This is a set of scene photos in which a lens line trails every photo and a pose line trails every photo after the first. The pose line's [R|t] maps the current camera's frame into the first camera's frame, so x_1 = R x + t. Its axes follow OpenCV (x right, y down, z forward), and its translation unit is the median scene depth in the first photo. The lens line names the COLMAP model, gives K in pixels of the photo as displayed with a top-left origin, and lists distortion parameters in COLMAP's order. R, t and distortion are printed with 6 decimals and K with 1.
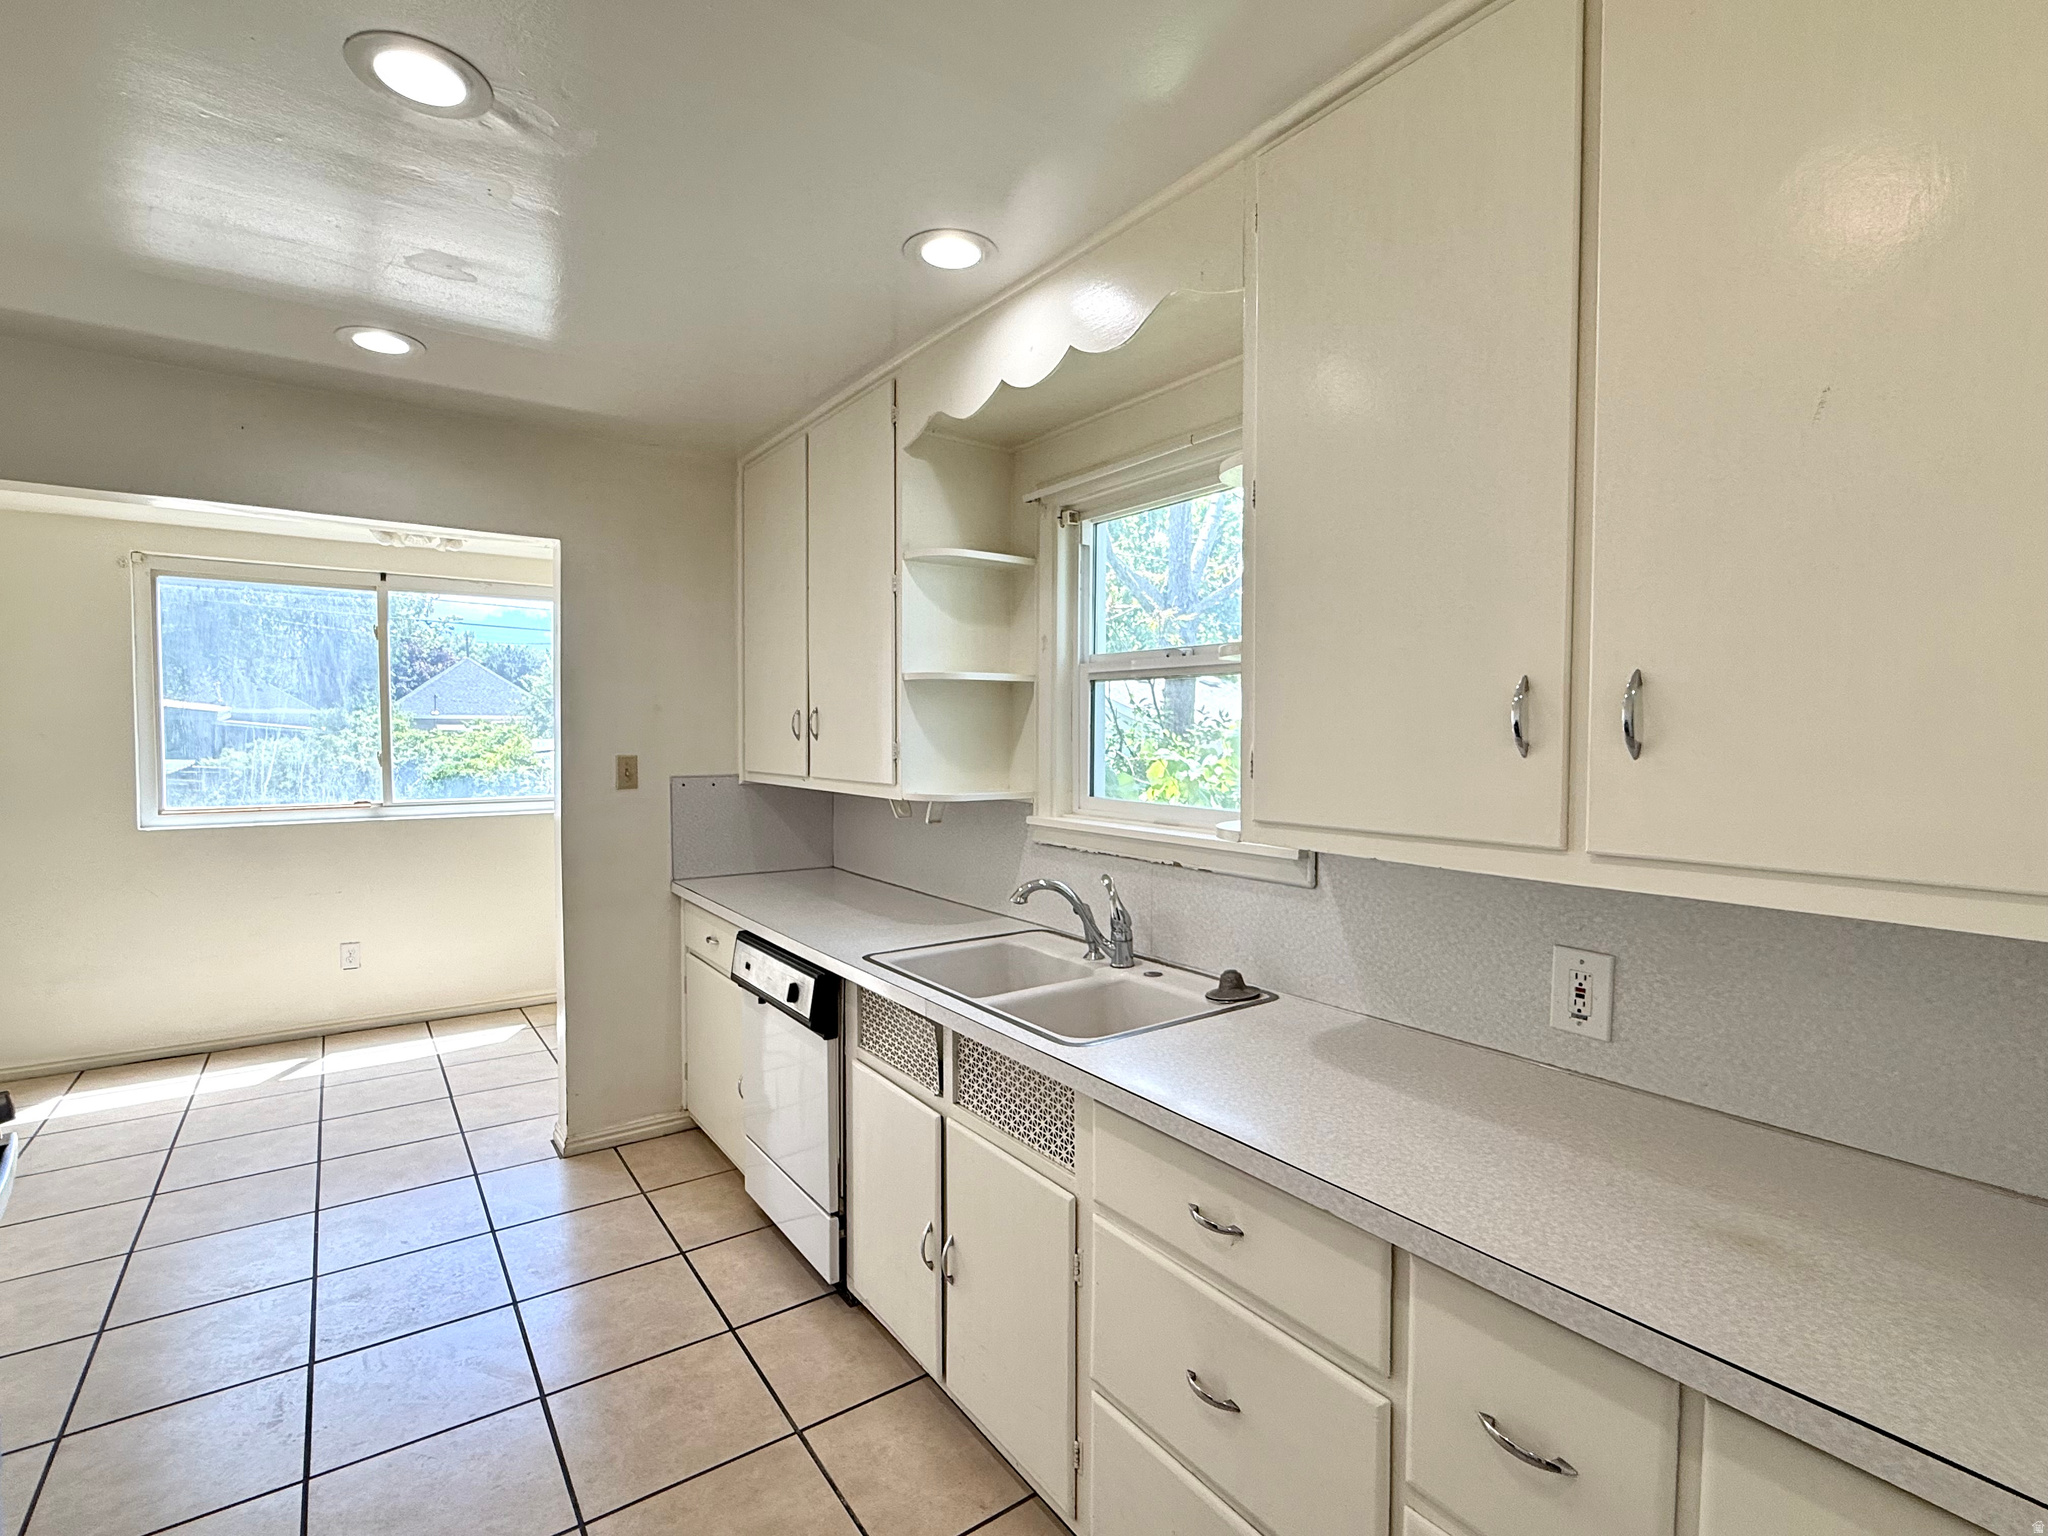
lens RADIAL K [[976.8, 0, 1013.6], [0, 976.8, 773.0], [0, 0, 1]] dist [-0.004159, 0.000985]
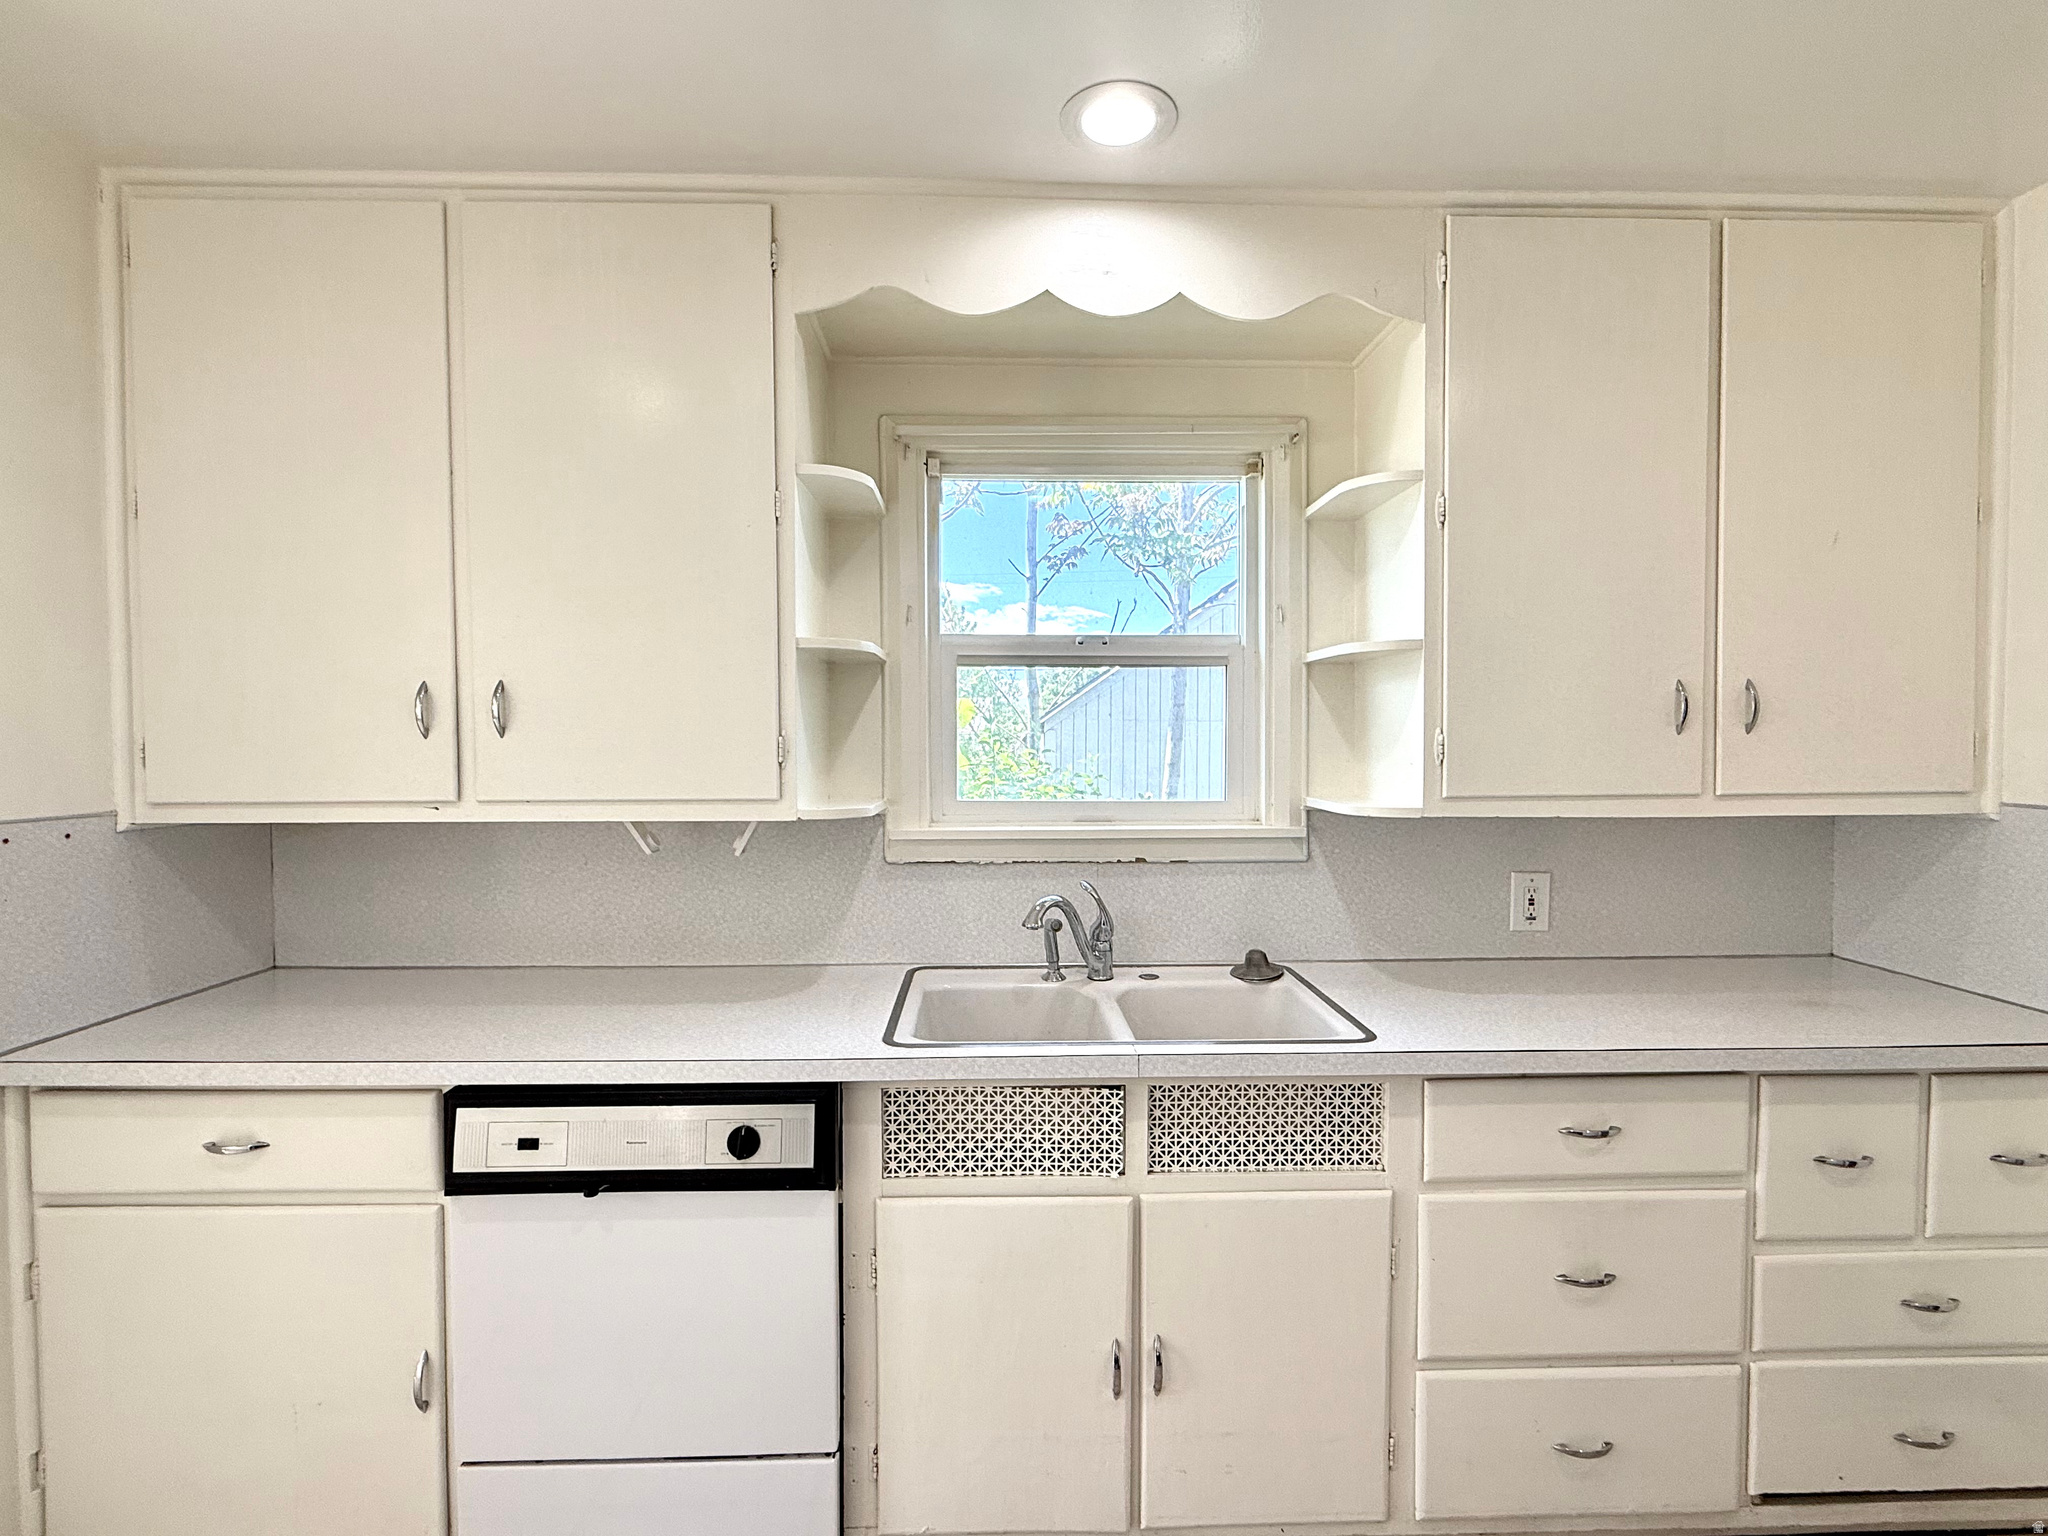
lens RADIAL K [[976.8, 0, 1015.4], [0, 976.8, 775.4], [0, 0, 1]] dist [-0.004159, 0.000985]
pose [[0.551906, -0.034298, 0.833201, -0.656844], [0.039923, 0.999095, 0.014682, -0.008436], [-0.832950, 0.025161, 0.552776, 0.527690]]
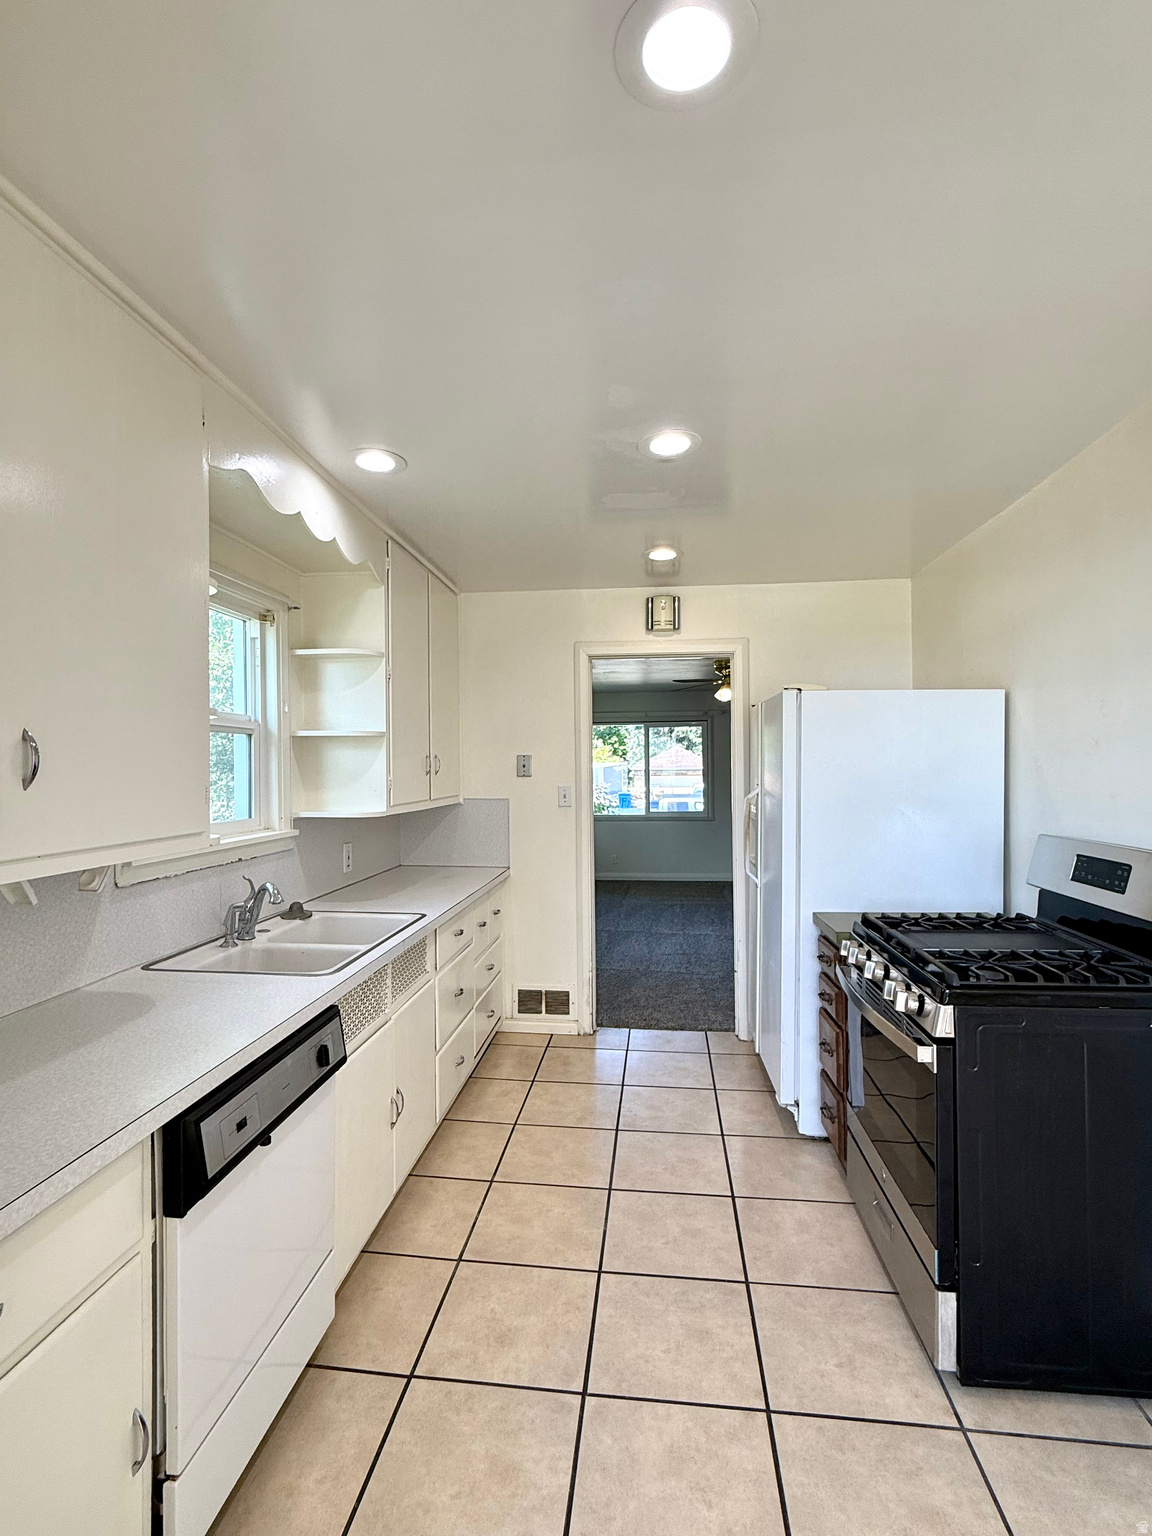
lens RADIAL K [[732.6, 0, 574.3], [0, 732.6, 767.8], [0, 0, 1]] dist [-0.004159, 0.000985]
pose [[-0.749029, 0.005461, 0.662515, -0.883686], [0.036536, 0.998785, 0.033074, -0.059128], [-0.661529, 0.048979, -0.748318, 1.387322]]
